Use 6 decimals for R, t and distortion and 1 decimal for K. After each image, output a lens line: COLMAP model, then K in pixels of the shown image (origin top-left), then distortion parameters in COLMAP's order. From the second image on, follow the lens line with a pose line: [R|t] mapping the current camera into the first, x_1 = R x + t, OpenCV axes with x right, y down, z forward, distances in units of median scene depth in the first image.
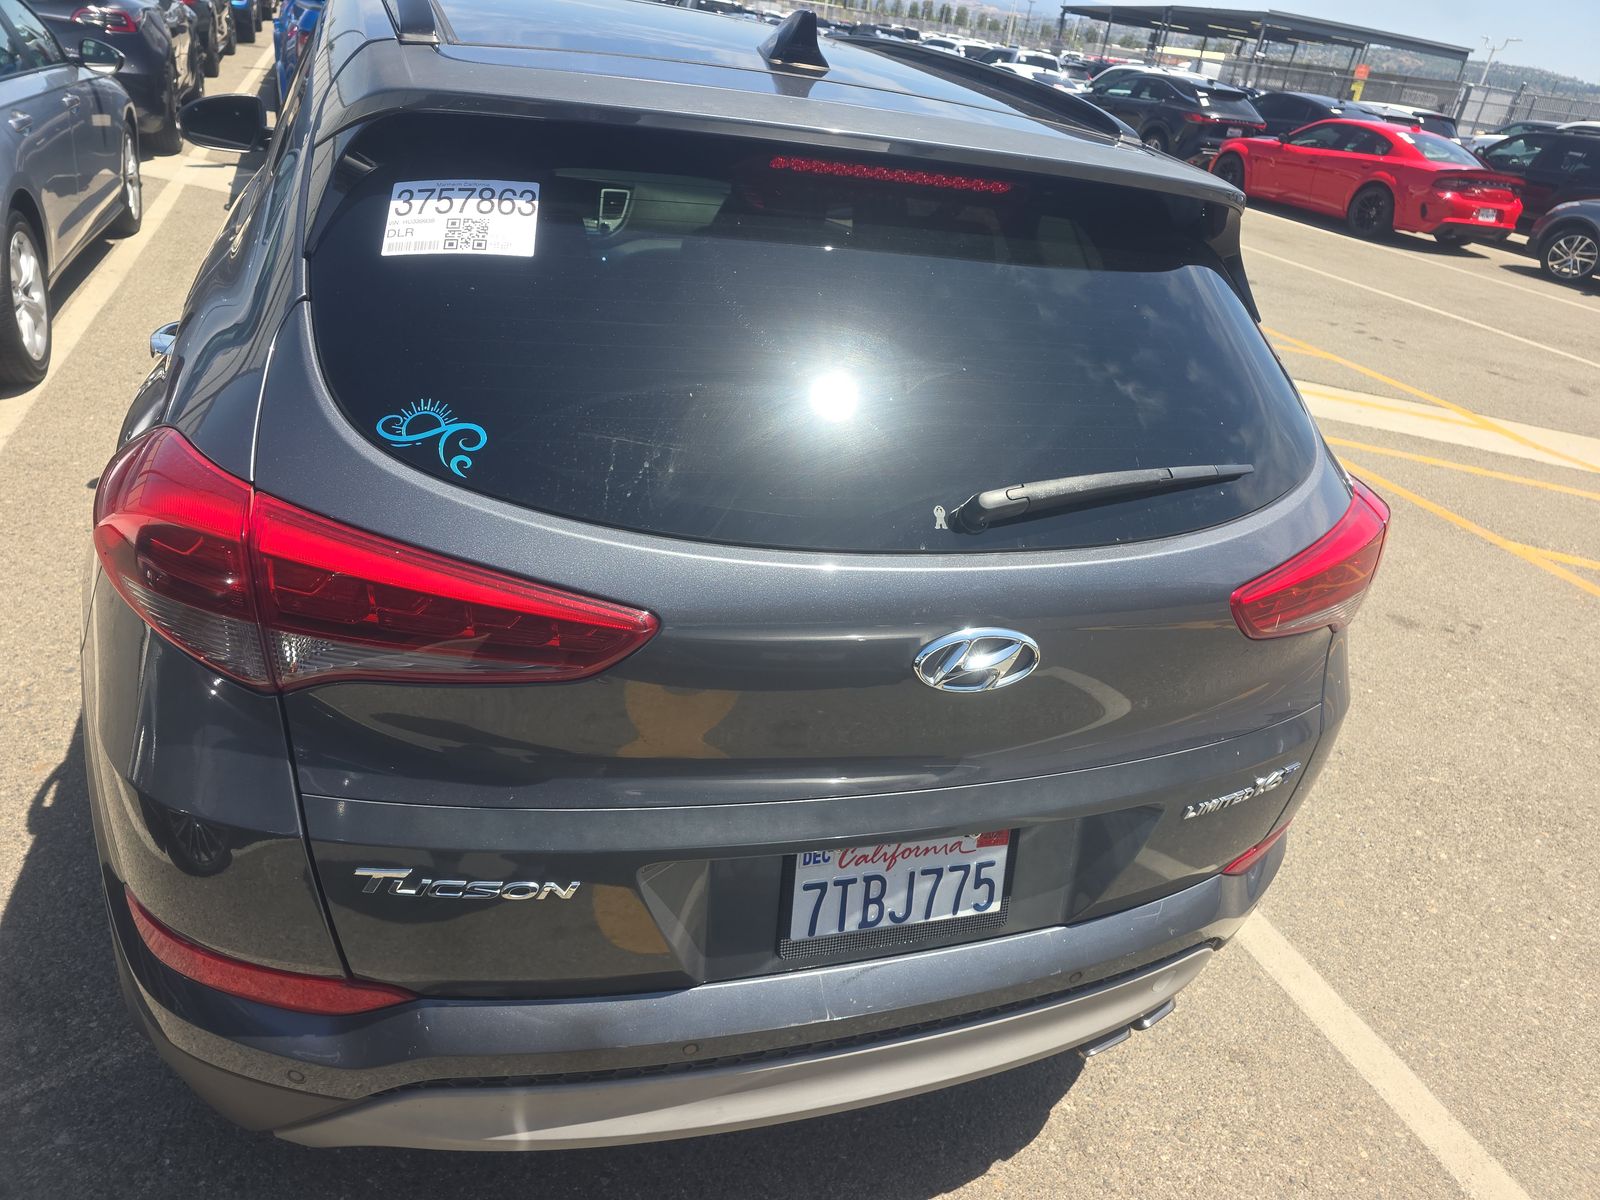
lens RADIAL K [[1080.6, 0, 800.0], [0, 1080.6, 600.0], [0, 0, 1]] dist [0.056286, -0.051193]
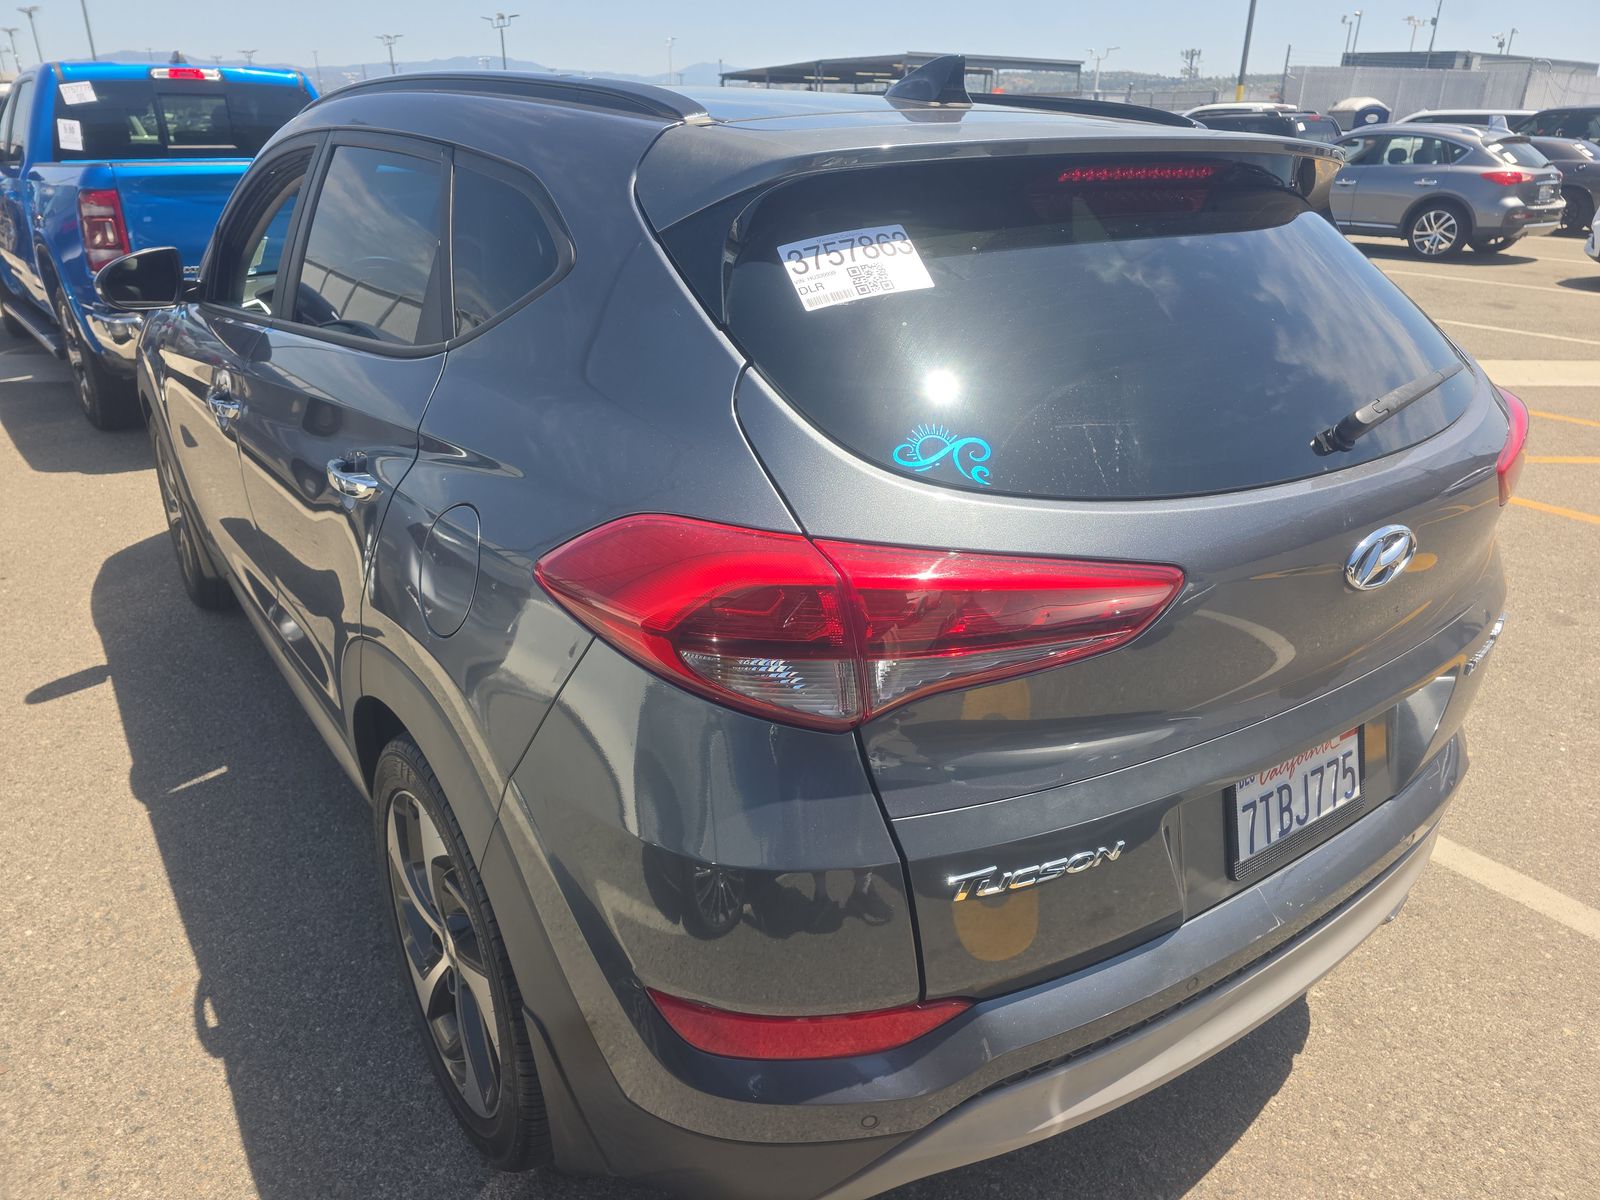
lens RADIAL K [[1080.6, 0, 800.0], [0, 1080.6, 600.0], [0, 0, 1]] dist [0.056286, -0.051193]
pose [[0.951548, -0.230858, 0.203126, -0.569145], [0.242104, 0.969722, -0.032025, -0.010620], [-0.189583, 0.079651, 0.978629, -0.003201]]
